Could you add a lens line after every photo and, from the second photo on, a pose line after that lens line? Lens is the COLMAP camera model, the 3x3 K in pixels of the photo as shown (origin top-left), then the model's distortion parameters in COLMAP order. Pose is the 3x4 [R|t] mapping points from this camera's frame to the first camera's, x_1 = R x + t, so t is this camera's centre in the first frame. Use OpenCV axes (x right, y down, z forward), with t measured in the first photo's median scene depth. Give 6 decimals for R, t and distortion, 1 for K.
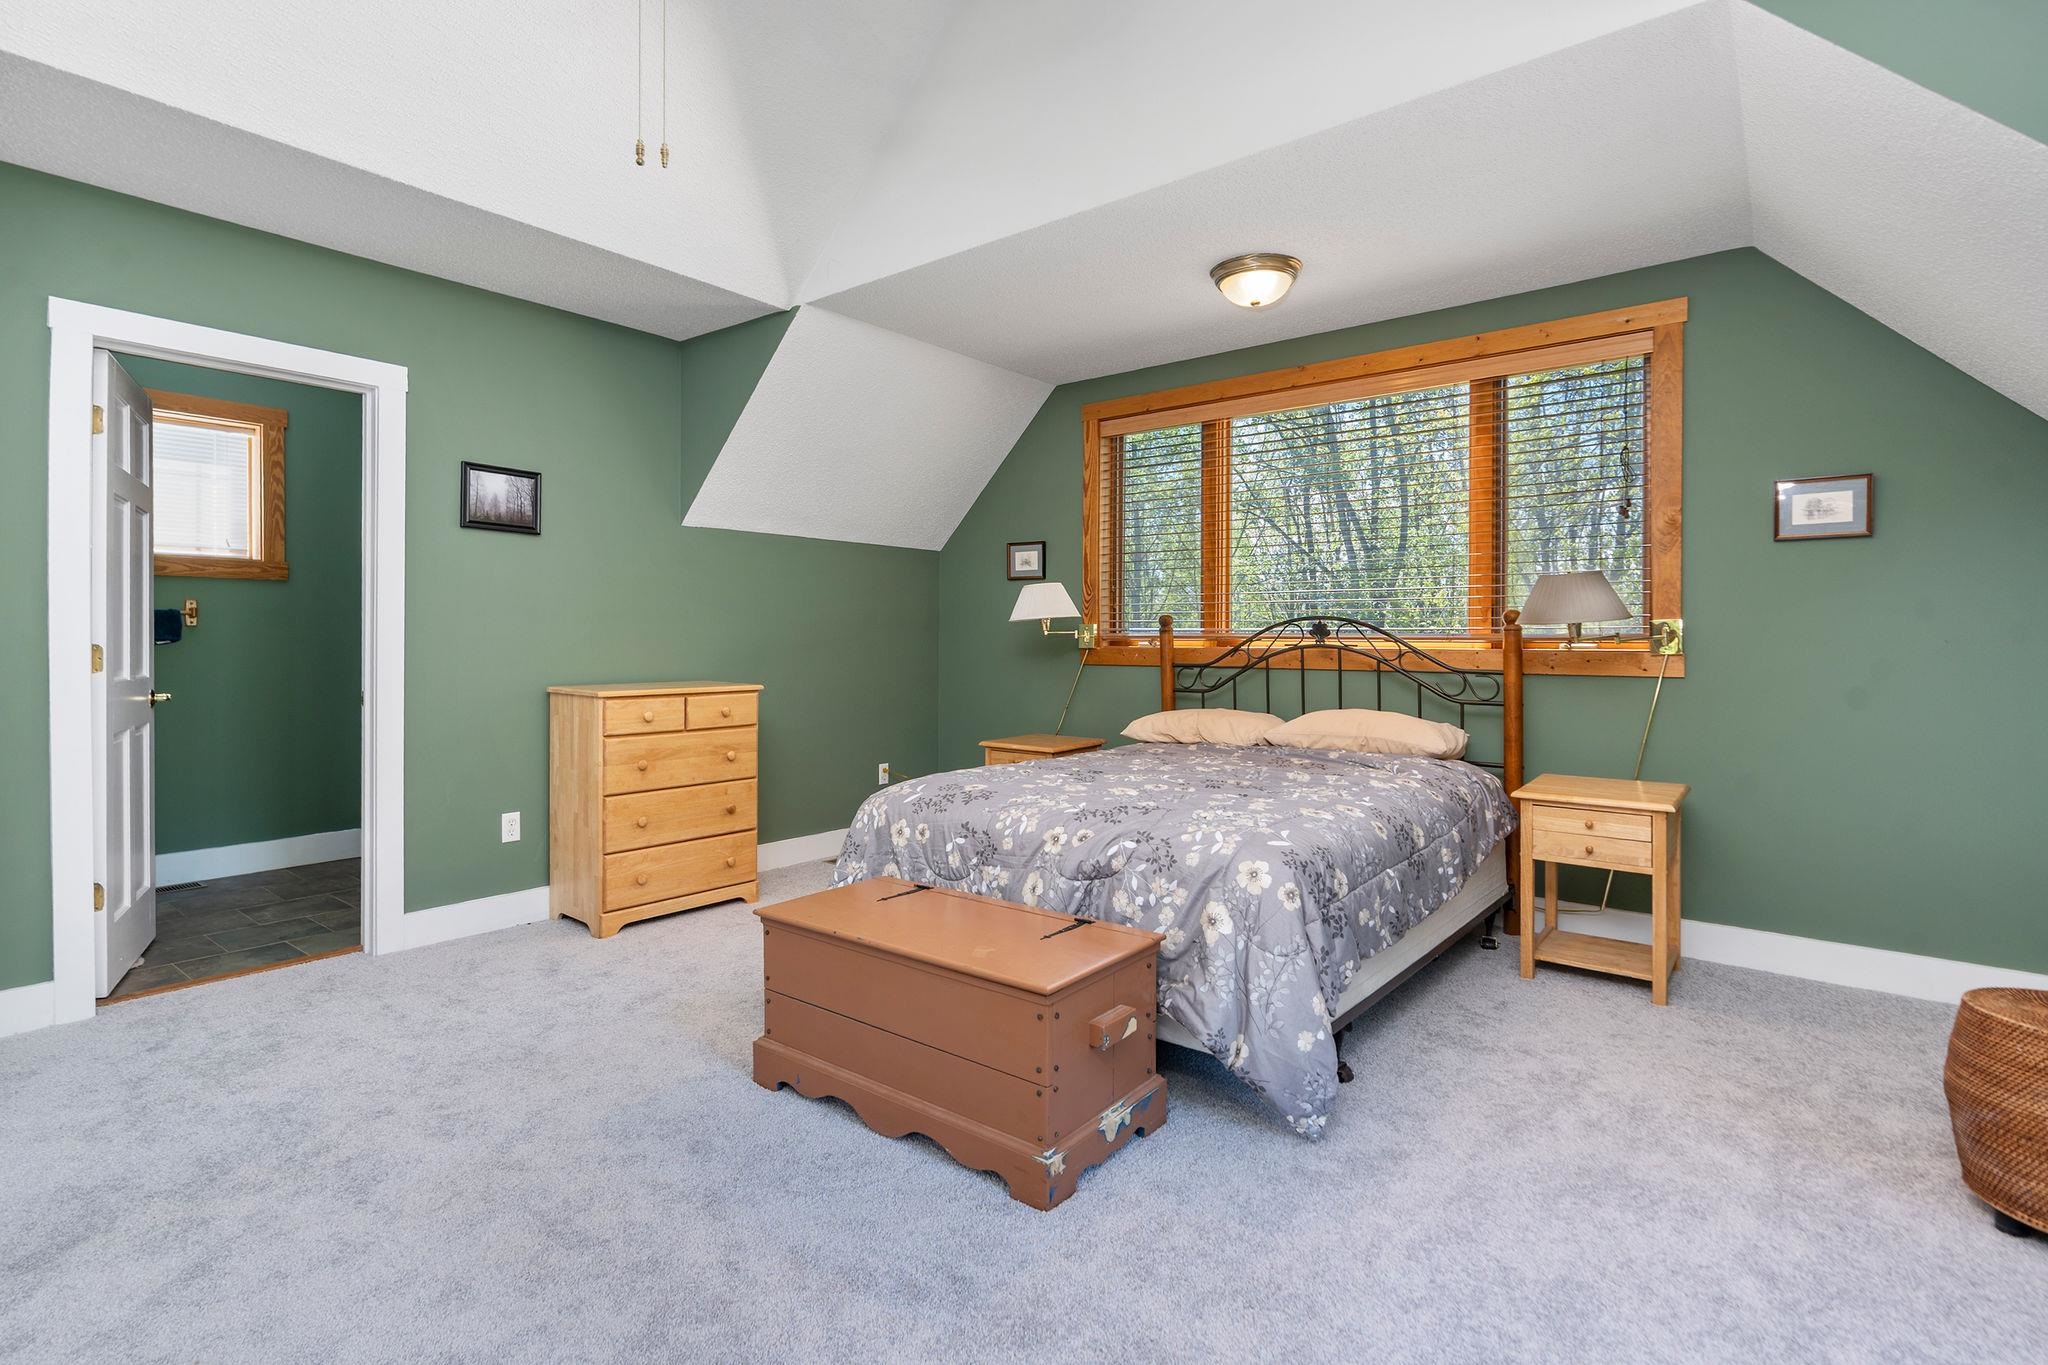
lens RADIAL K [[992.7, 0, 1012.0], [0, 992.7, 632.1], [0, 0, 1]] dist [0.004614, 0.001296]
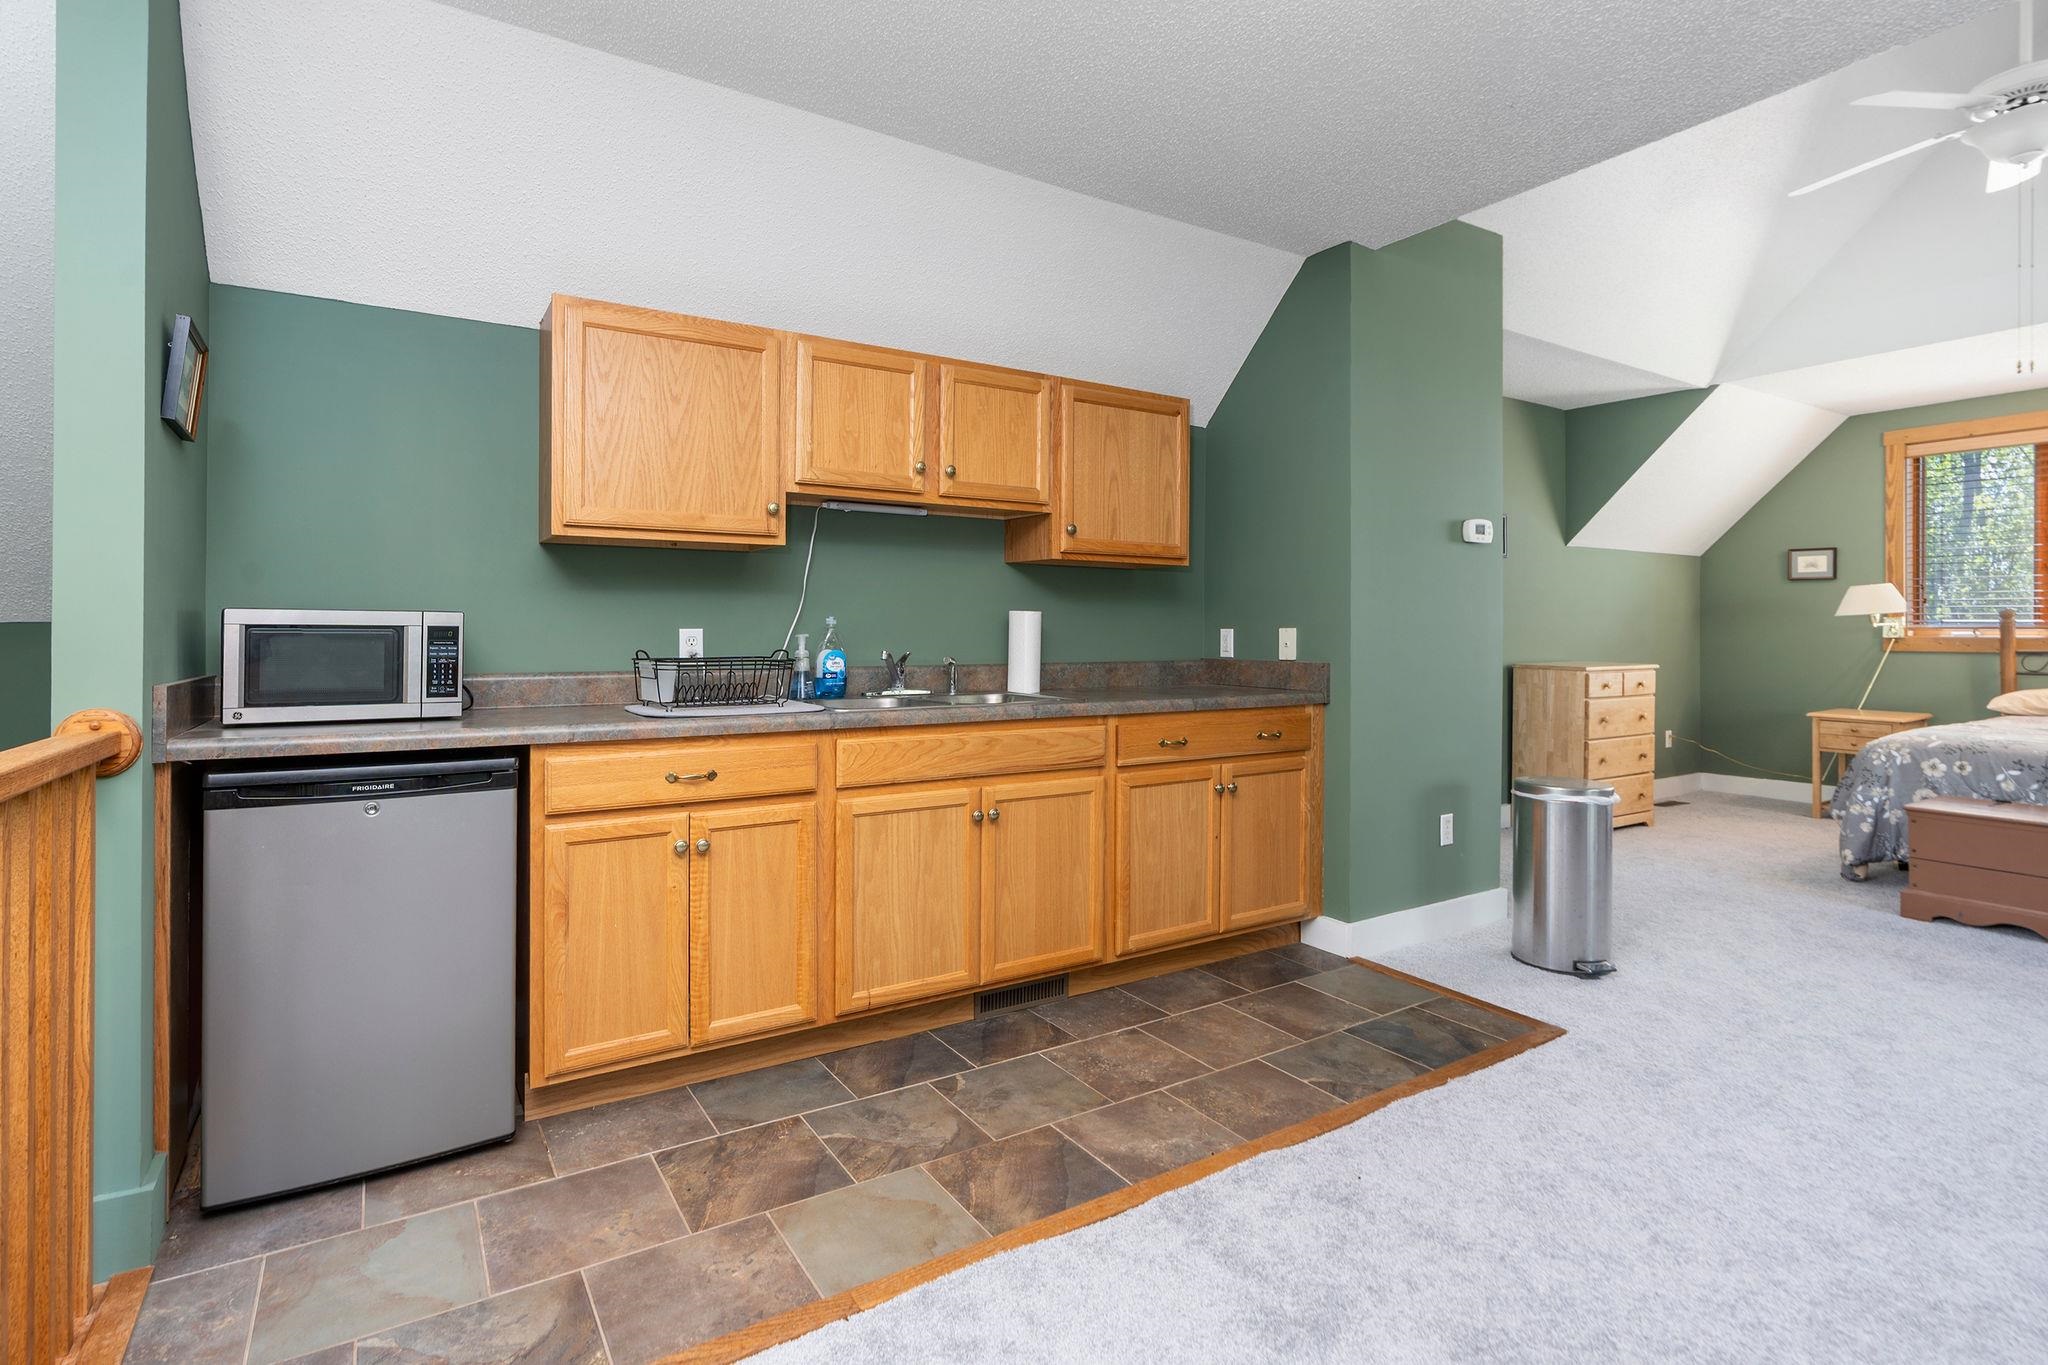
lens RADIAL K [[992.7, 0, 1012.0], [0, 992.7, 632.1], [0, 0, 1]] dist [0.004614, 0.001296]
pose [[0.945528, -0.001667, -0.325535, -0.594680], [0.005823, 0.999914, 0.011792, -0.011709], [0.325488, -0.013045, 0.945456, -0.520570]]
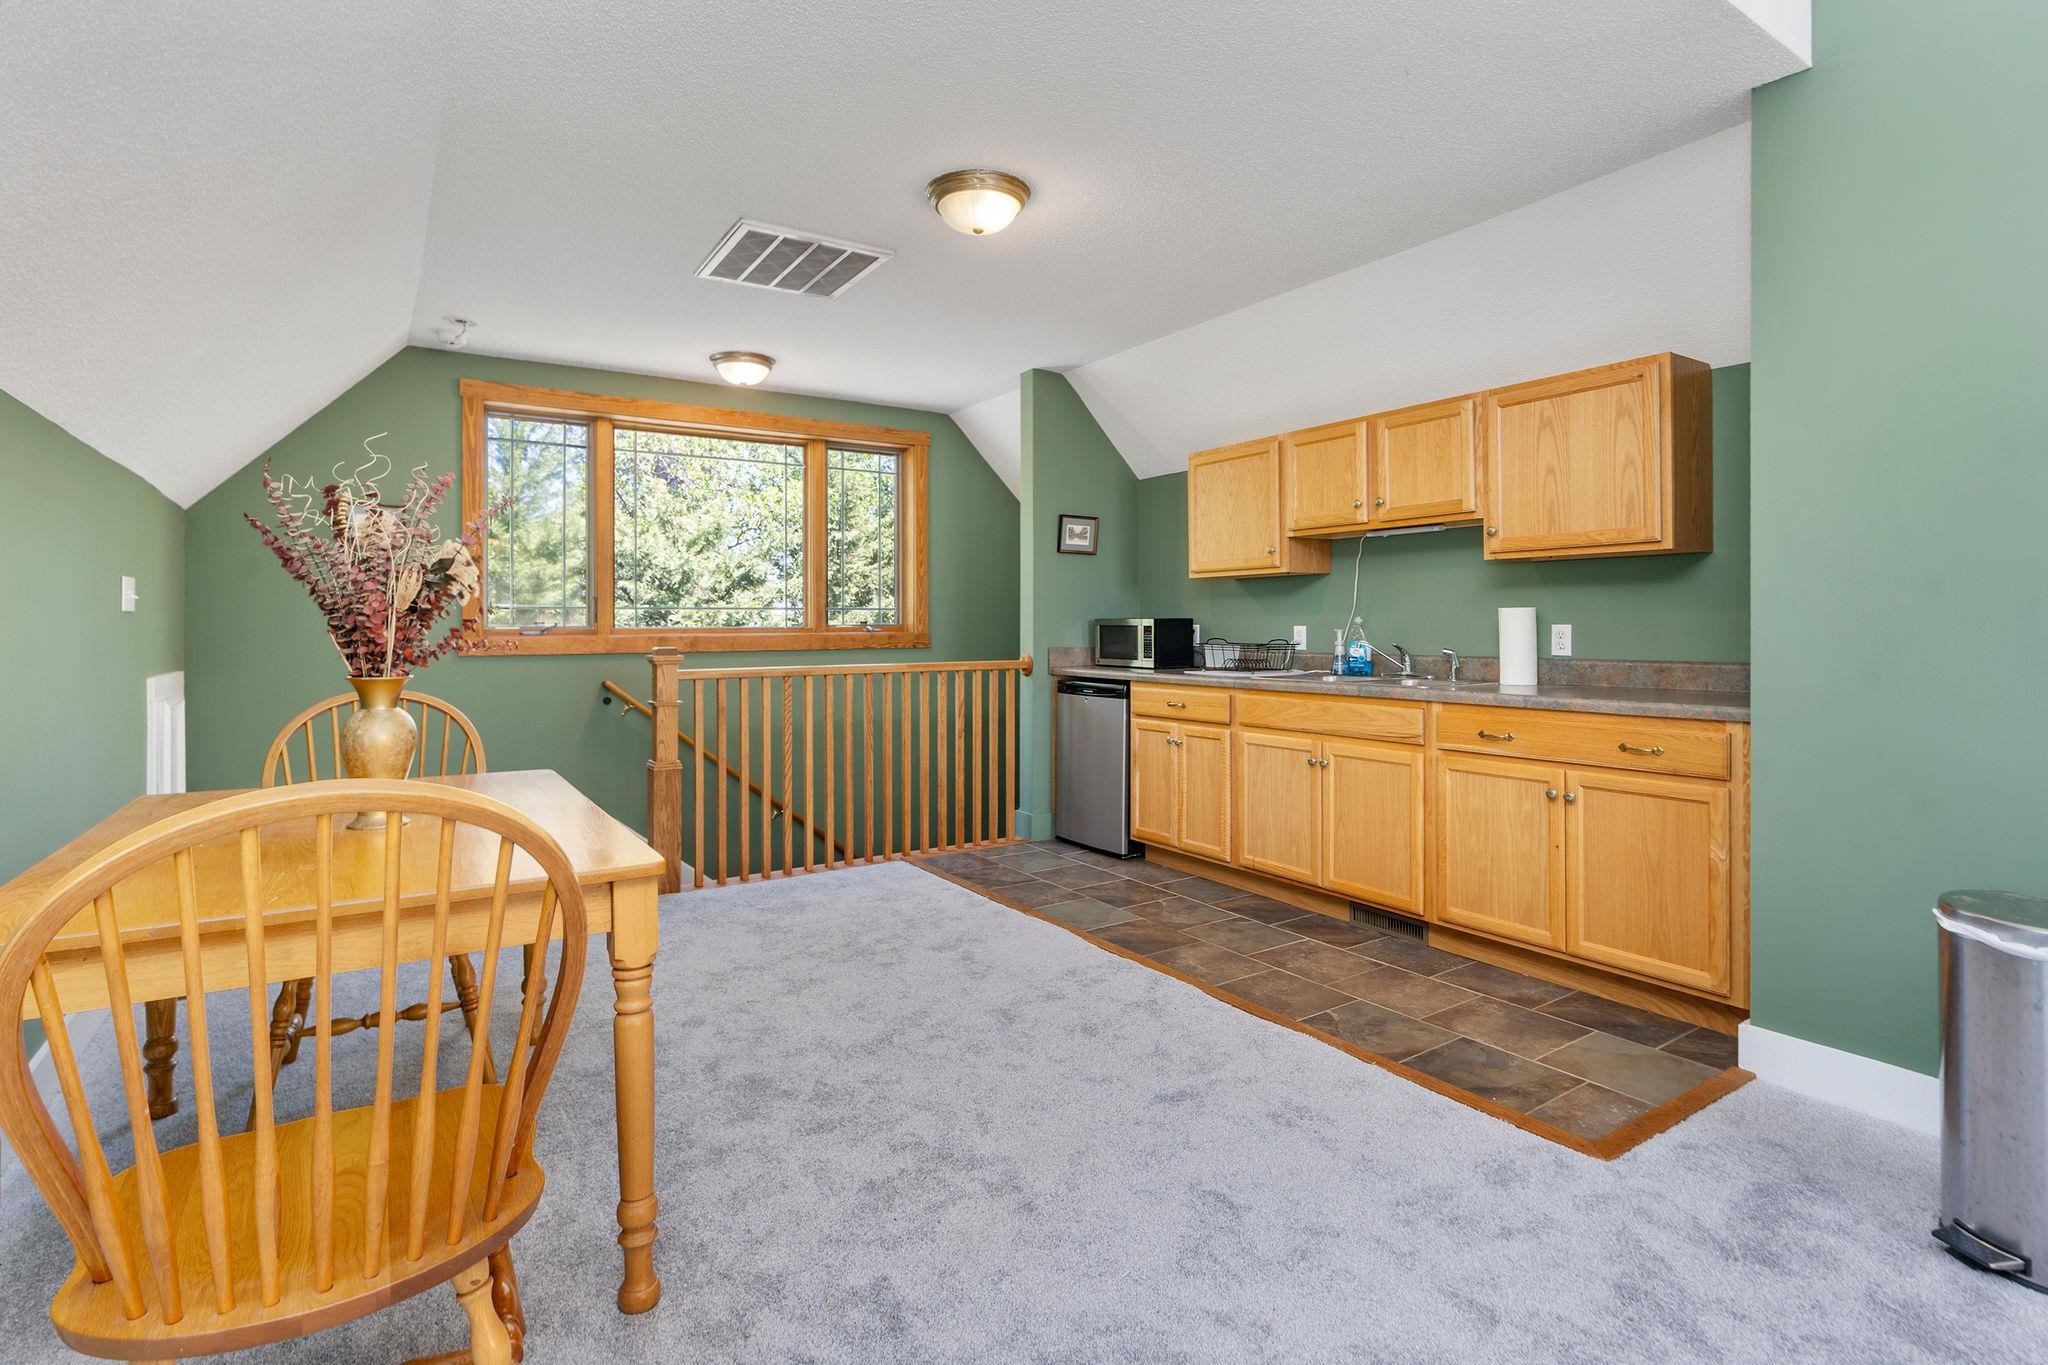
lens RADIAL K [[992.7, 0, 1012.0], [0, 992.7, 632.1], [0, 0, 1]] dist [0.004614, 0.001296]
pose [[-0.309943, 0.001257, -0.950754, 0.454061], [0.013933, 0.999898, -0.003220, 0.003863], [0.950653, -0.014245, -0.309929, 0.414070]]
